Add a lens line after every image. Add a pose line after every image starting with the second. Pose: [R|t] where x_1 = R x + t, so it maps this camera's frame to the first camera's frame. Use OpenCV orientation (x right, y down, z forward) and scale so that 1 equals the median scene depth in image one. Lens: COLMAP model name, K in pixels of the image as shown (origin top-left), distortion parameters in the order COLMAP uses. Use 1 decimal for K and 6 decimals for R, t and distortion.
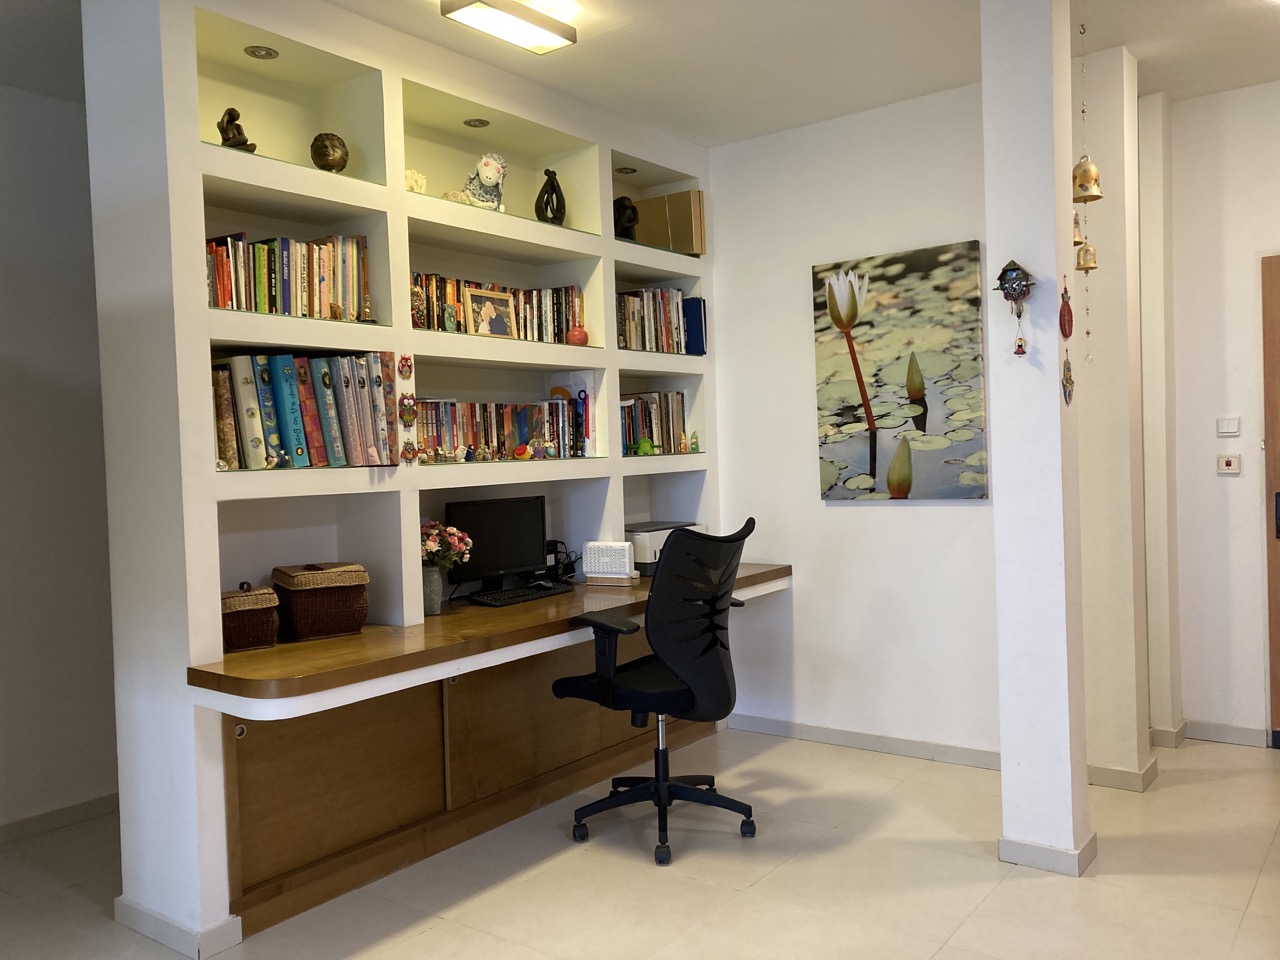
lens RADIAL K [[1056.2, 0, 636.1], [0, 1056.2, 478.8], [0, 0, 1]] dist [0.060942, -0.067804]
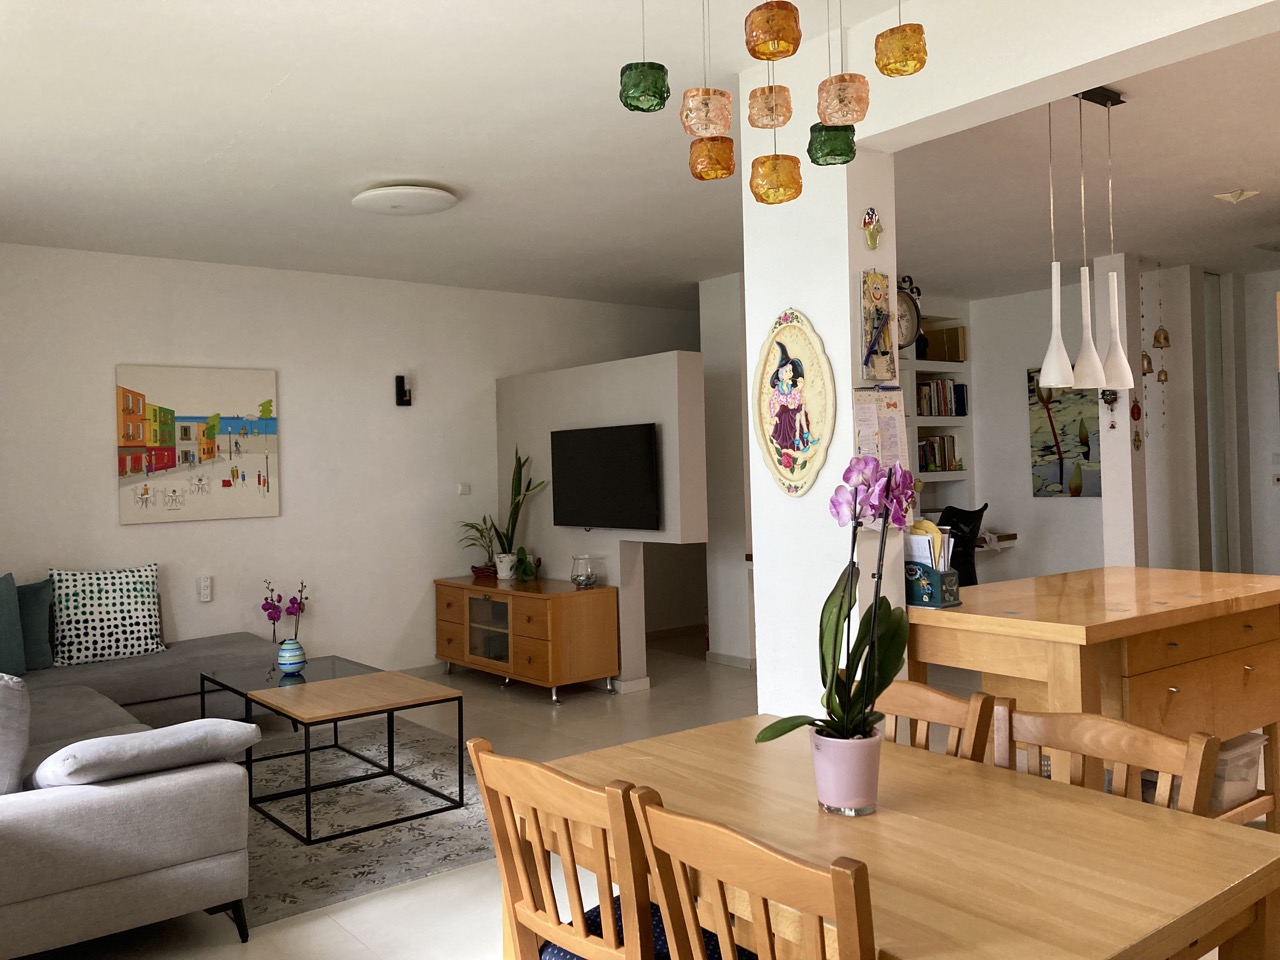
lens RADIAL K [[1056.2, 0, 630.6], [0, 1056.2, 453.2], [0, 0, 1]] dist [0.060942, -0.067804]
pose [[0.966026, 0.004380, -0.258406, -0.021193], [-0.013012, 0.999413, -0.031705, 0.012061], [0.258115, 0.033990, 0.965516, -0.962415]]
